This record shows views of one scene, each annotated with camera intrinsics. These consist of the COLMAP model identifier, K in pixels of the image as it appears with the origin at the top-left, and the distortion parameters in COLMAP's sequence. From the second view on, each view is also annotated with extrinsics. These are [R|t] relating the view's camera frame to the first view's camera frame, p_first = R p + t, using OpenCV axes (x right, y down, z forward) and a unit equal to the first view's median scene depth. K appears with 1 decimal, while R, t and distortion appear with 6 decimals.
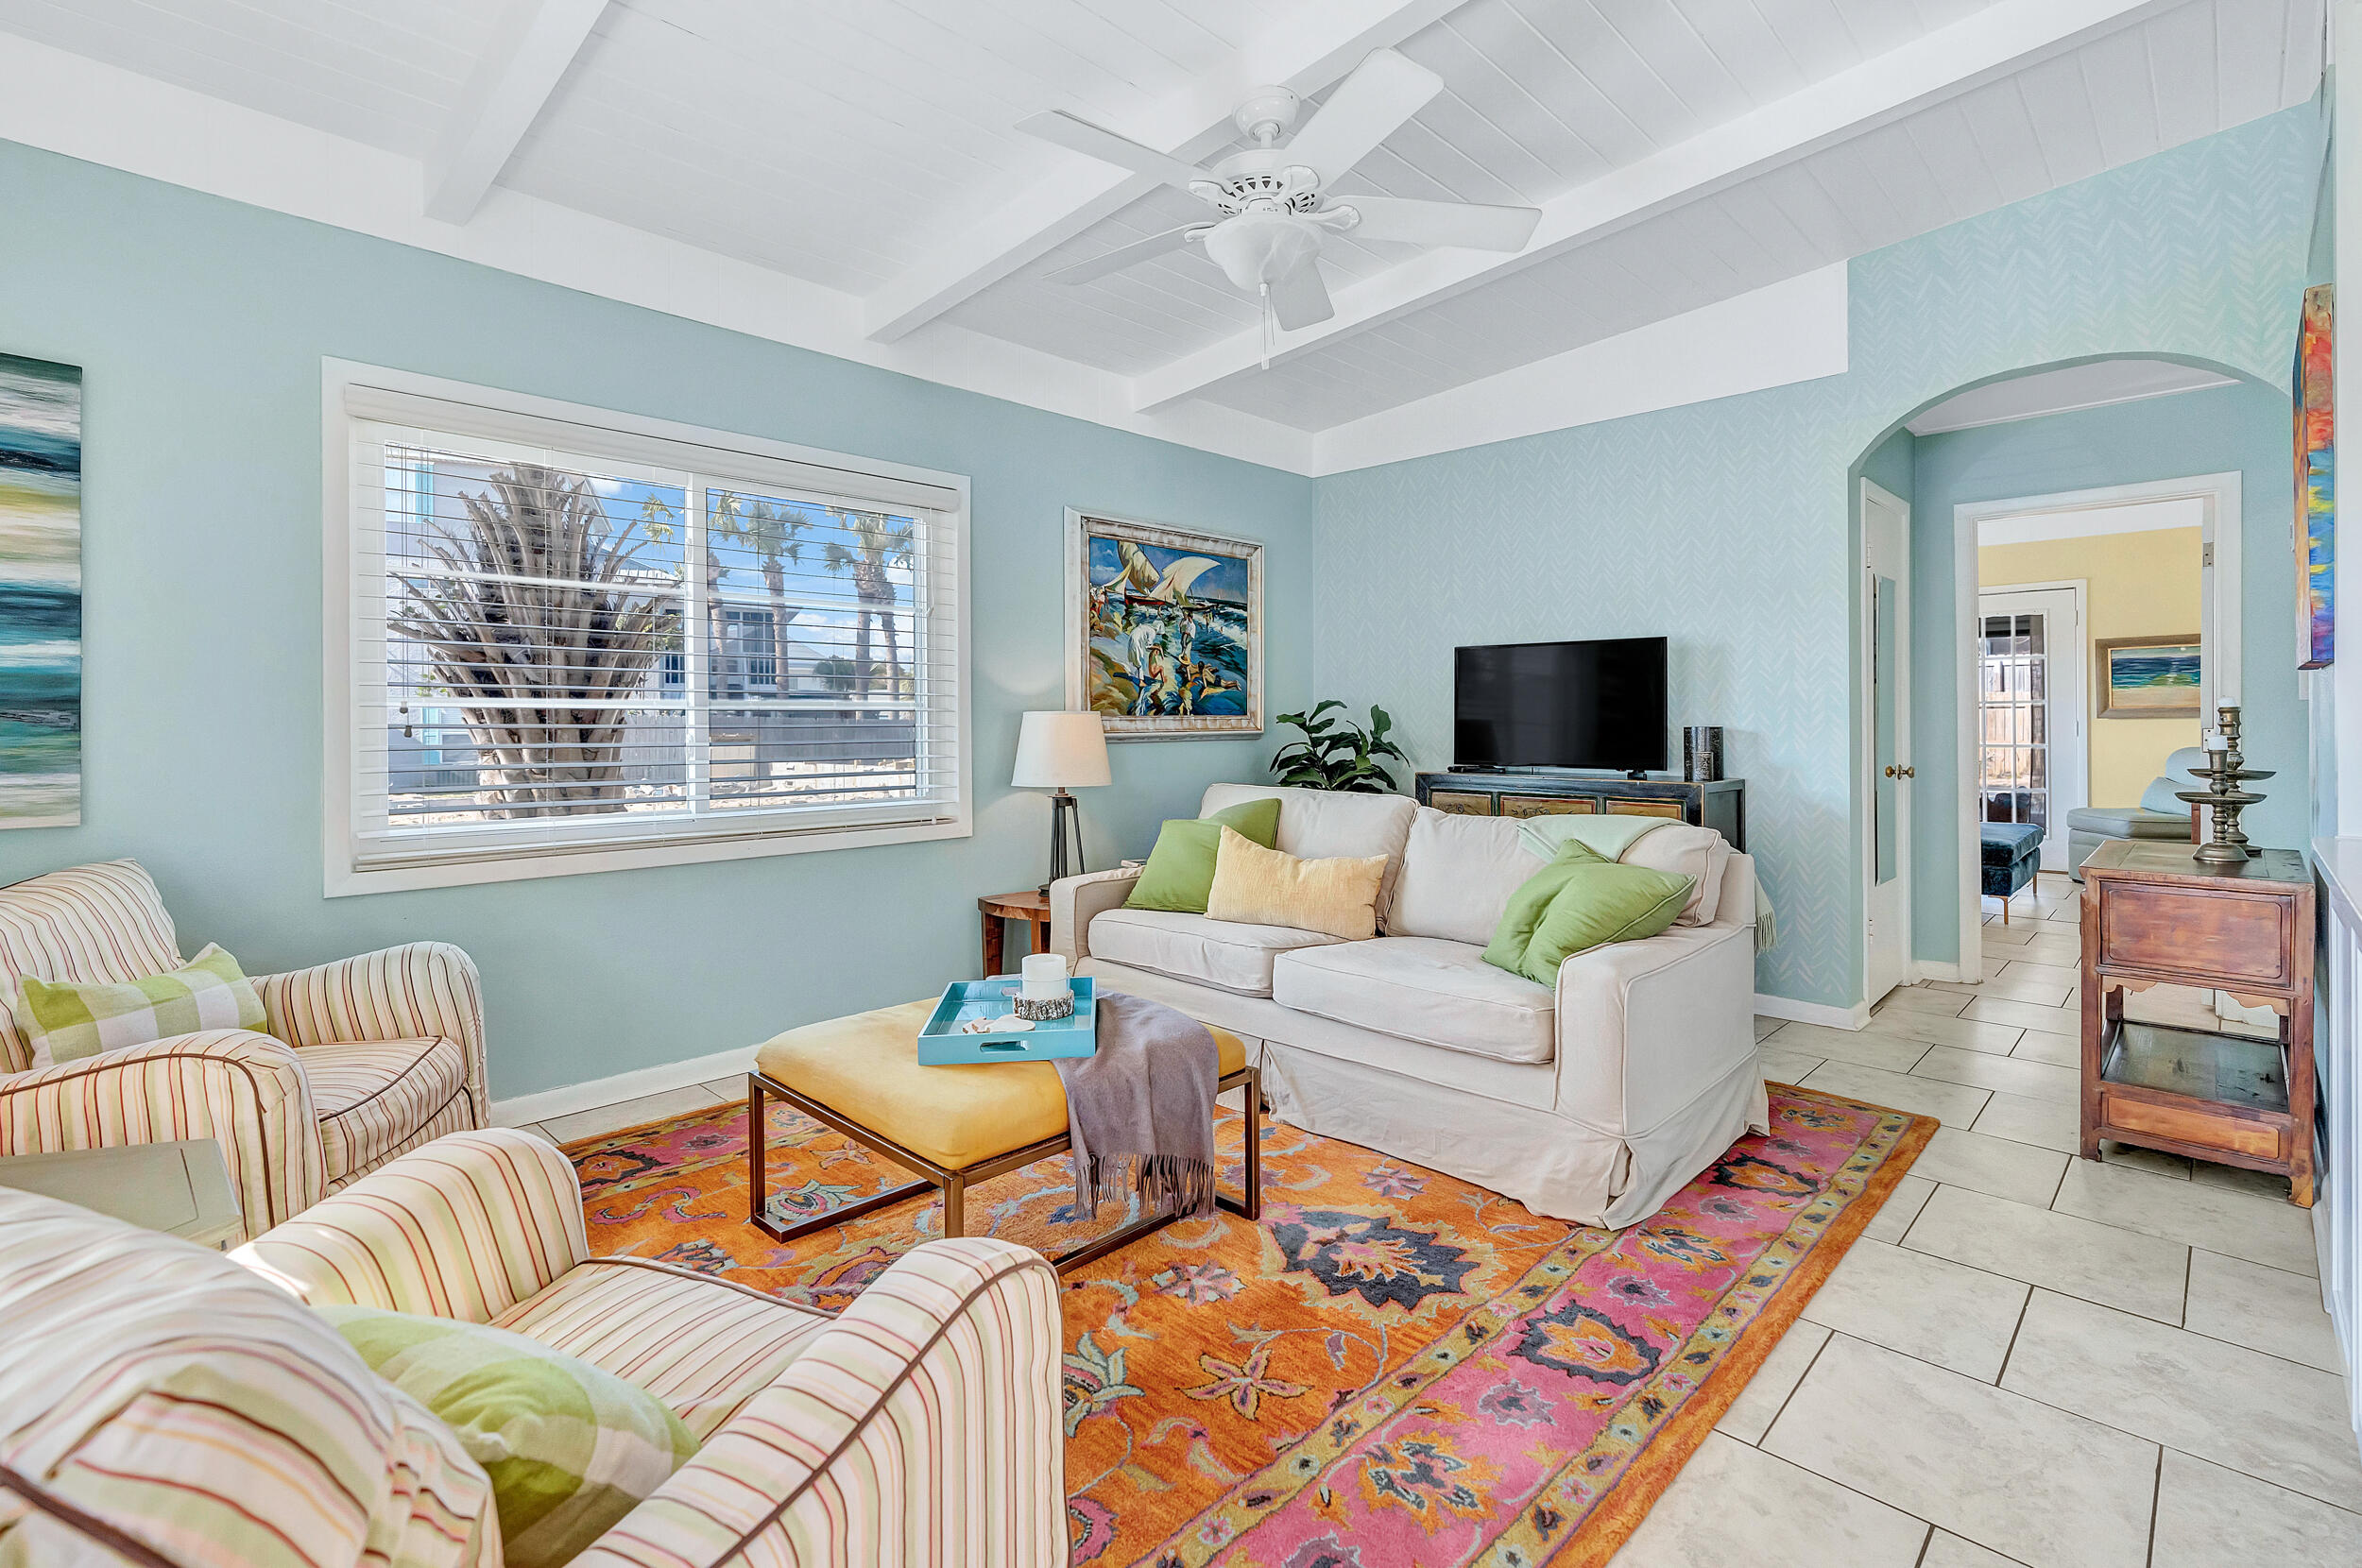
lens RADIAL K [[1093.5, 0, 1185.9], [0, 1093.5, 726.8], [0, 0, 1]] dist [-0.015102, 0.000133]
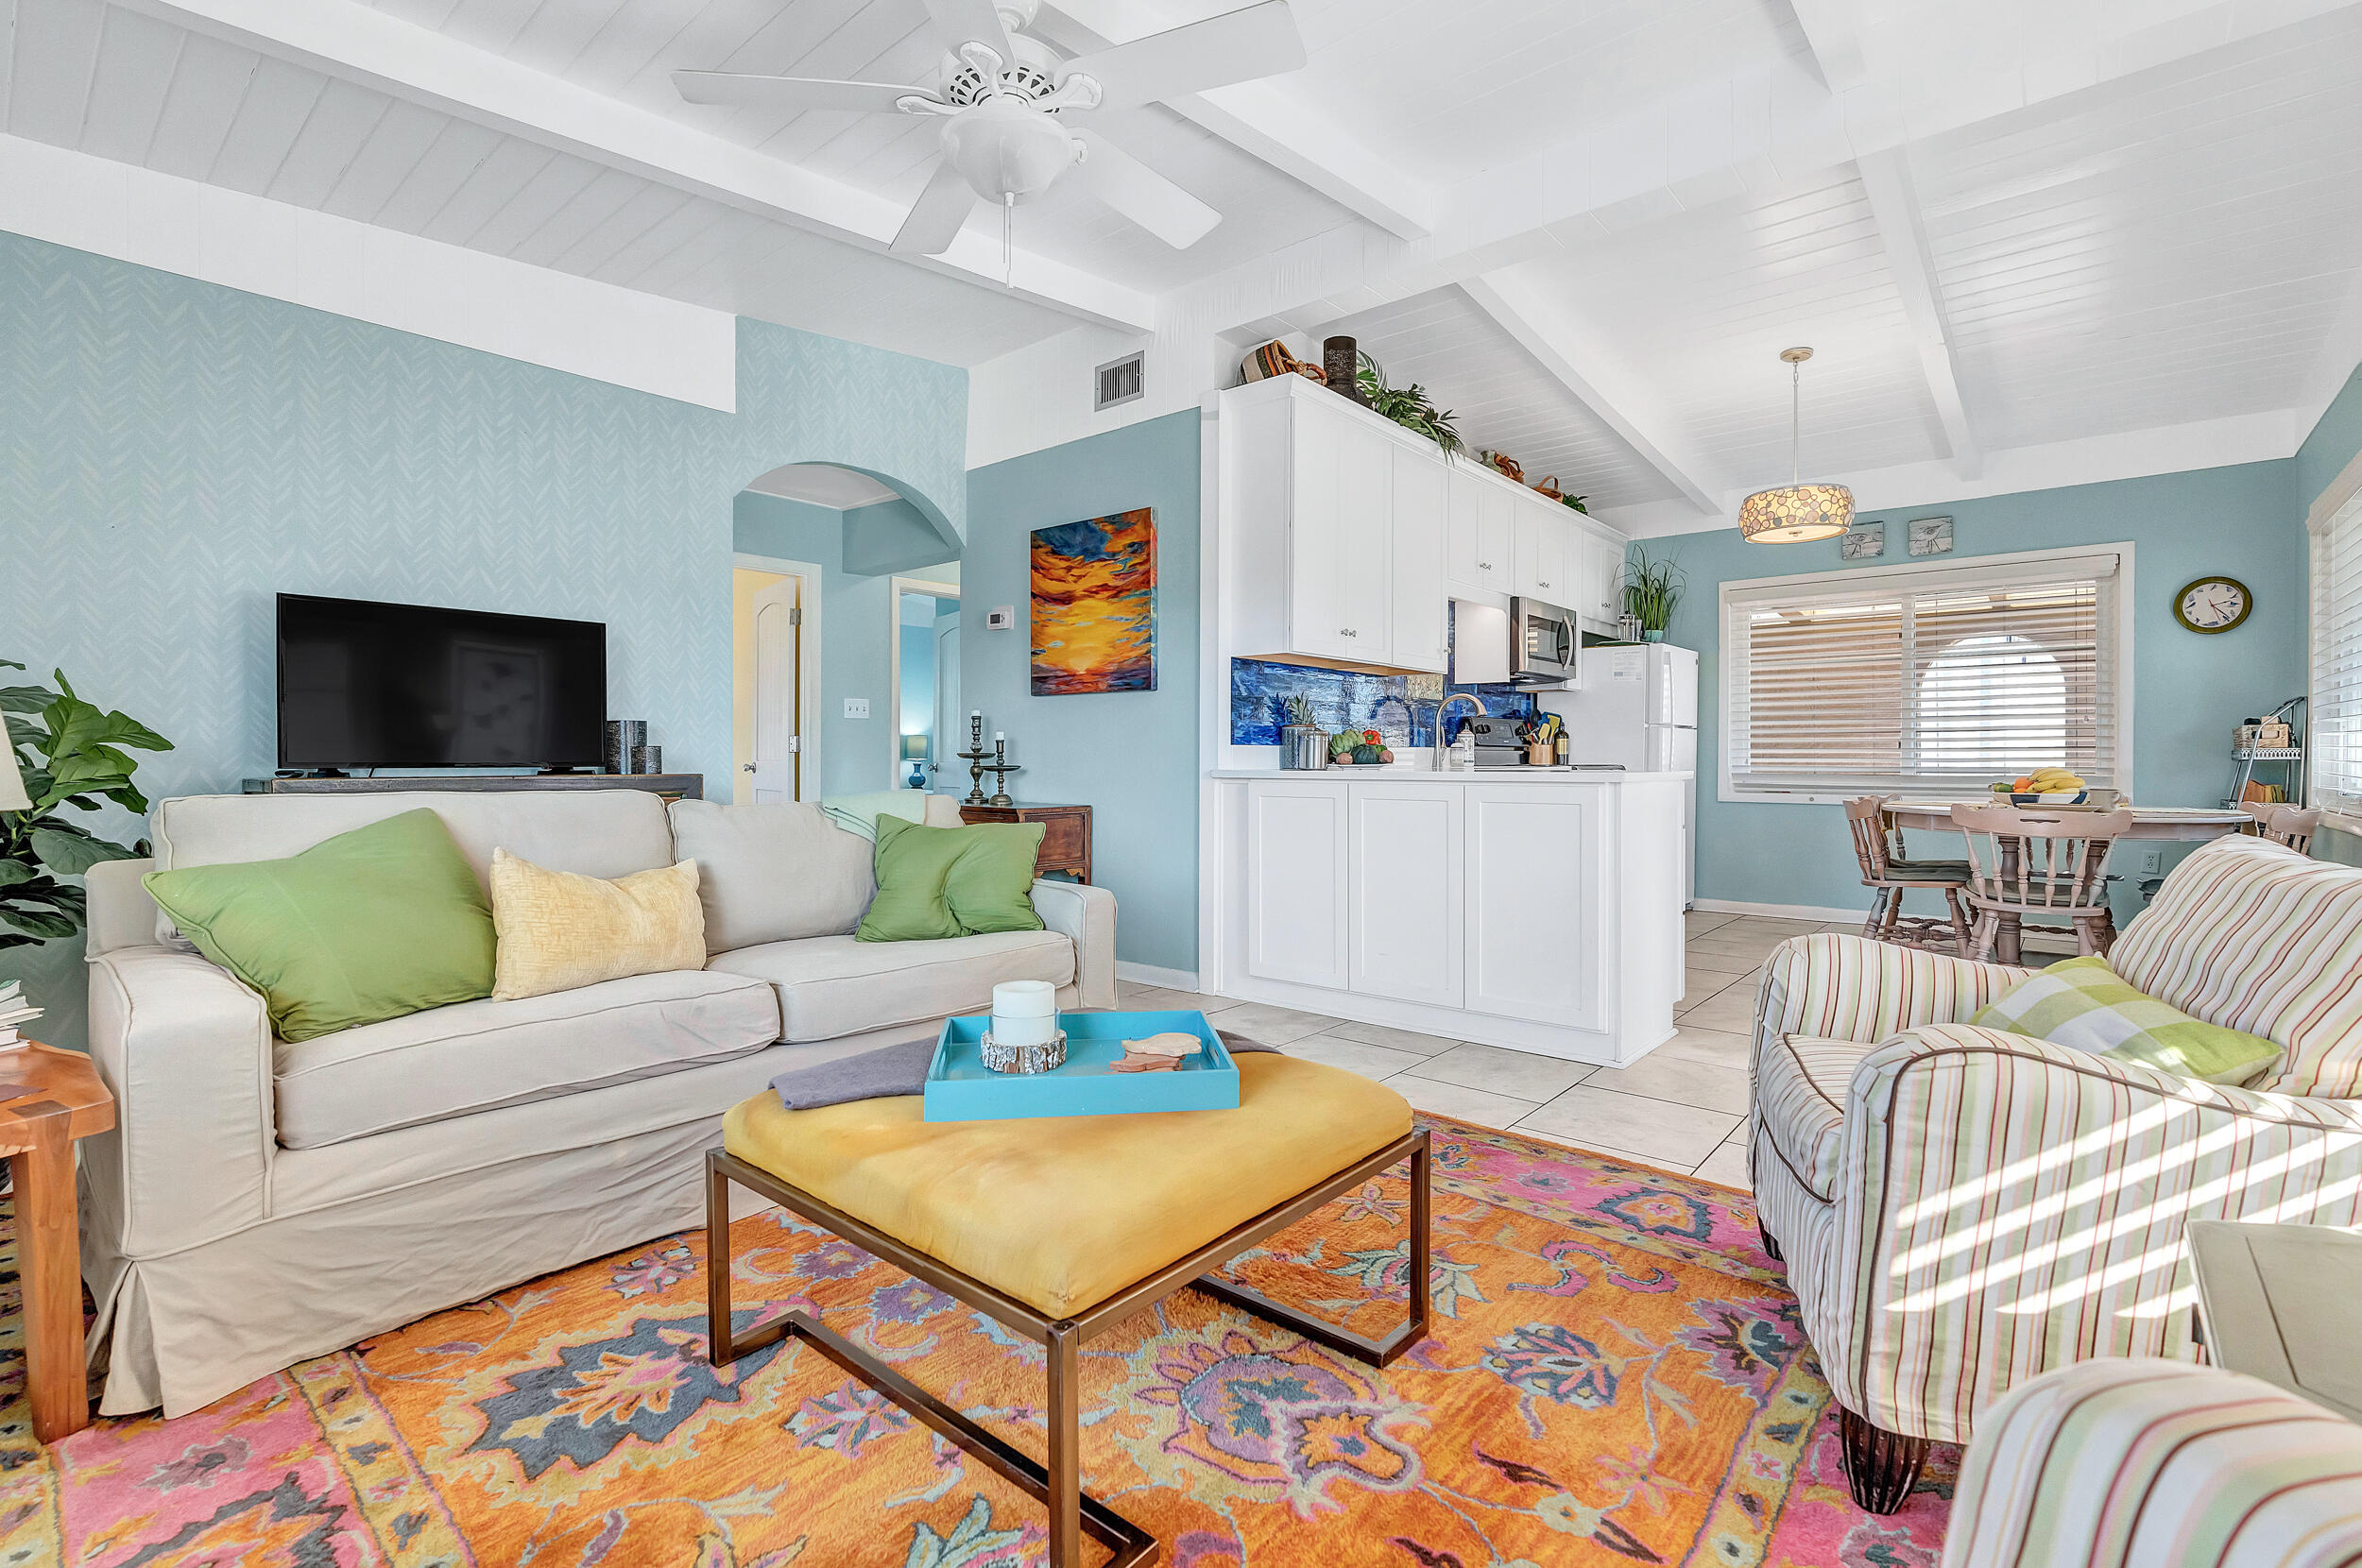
lens RADIAL K [[1063.1, 0, 1181.0], [0, 1063.1, 784.0], [0, 0, 1]] dist [0.001328, 0.000199]
pose [[-0.068129, -0.021696, 0.997441, -0.742305], [0.007282, 0.999726, 0.022243, 0.055644], [-0.997650, 0.008778, -0.067953, 0.837951]]
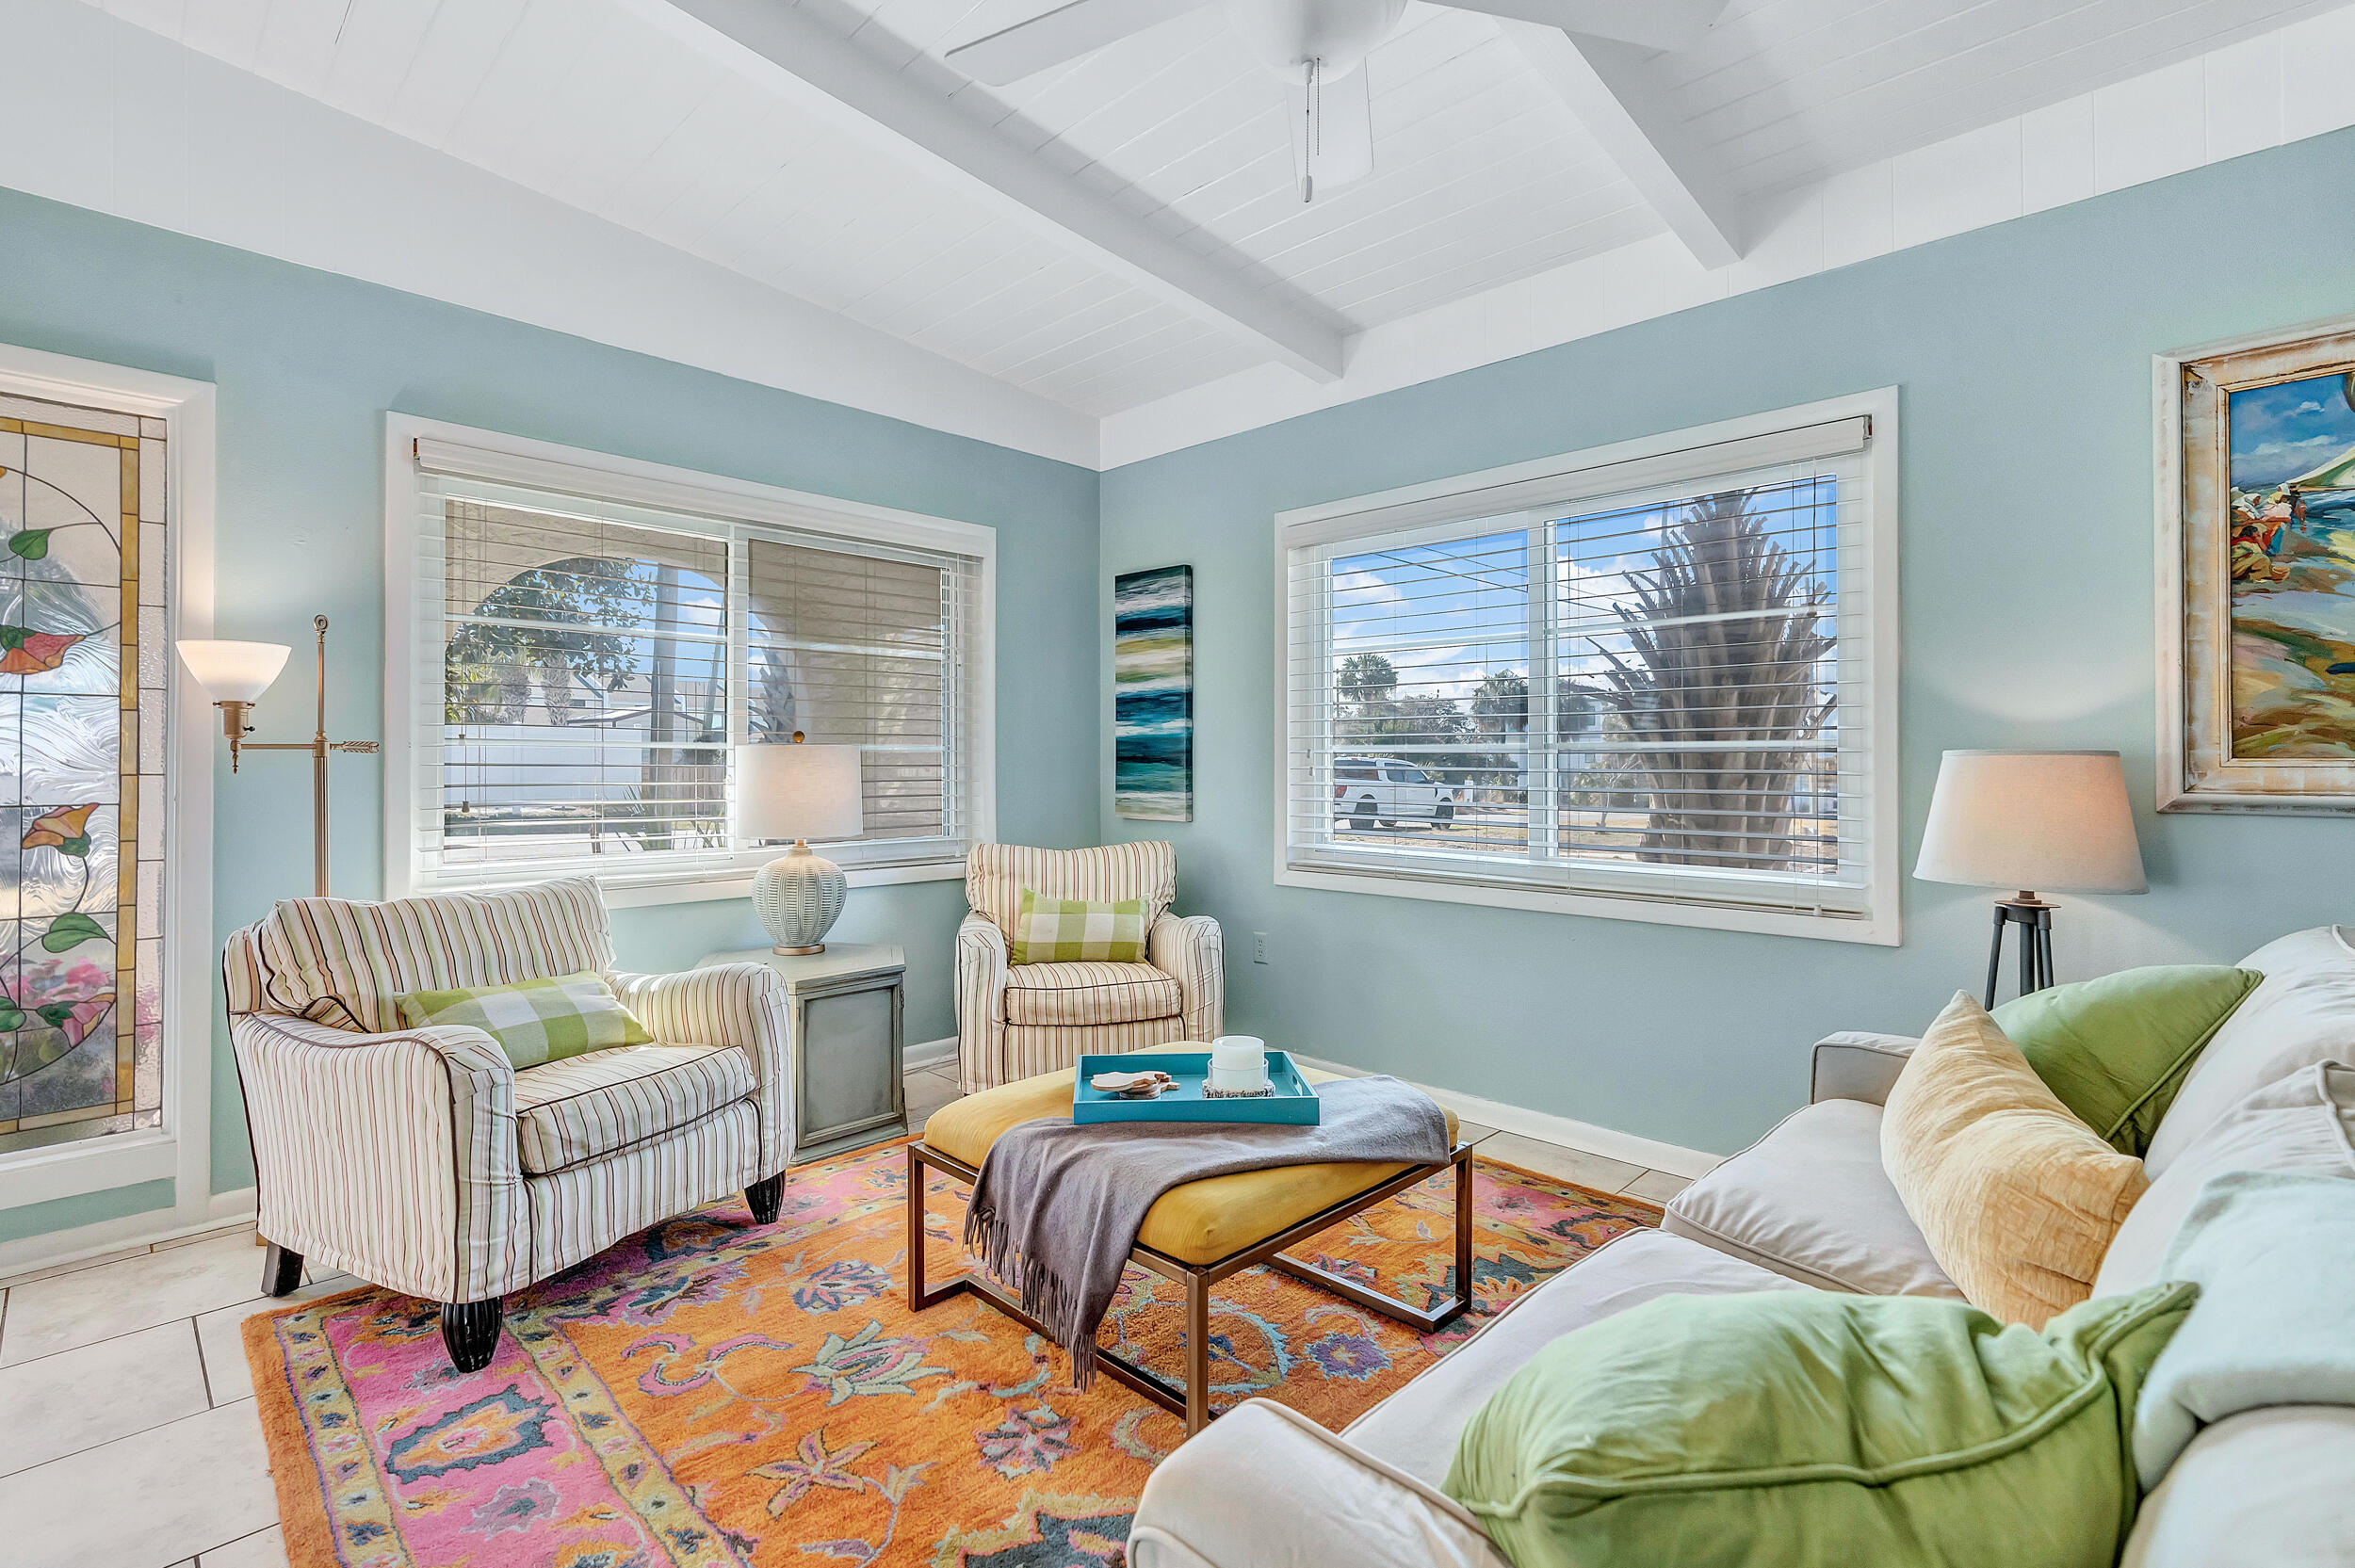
lens RADIAL K [[1047.3, 0, 1177.5], [0, 1047.3, 784.0], [0, 0, 1]] dist [-0.002340, -0.000325]
pose [[0.006419, 0.020054, -0.999778, 0.607735], [-0.010148, 0.999749, 0.019988, -0.004943], [0.999928, 0.010017, 0.006621, 0.839106]]
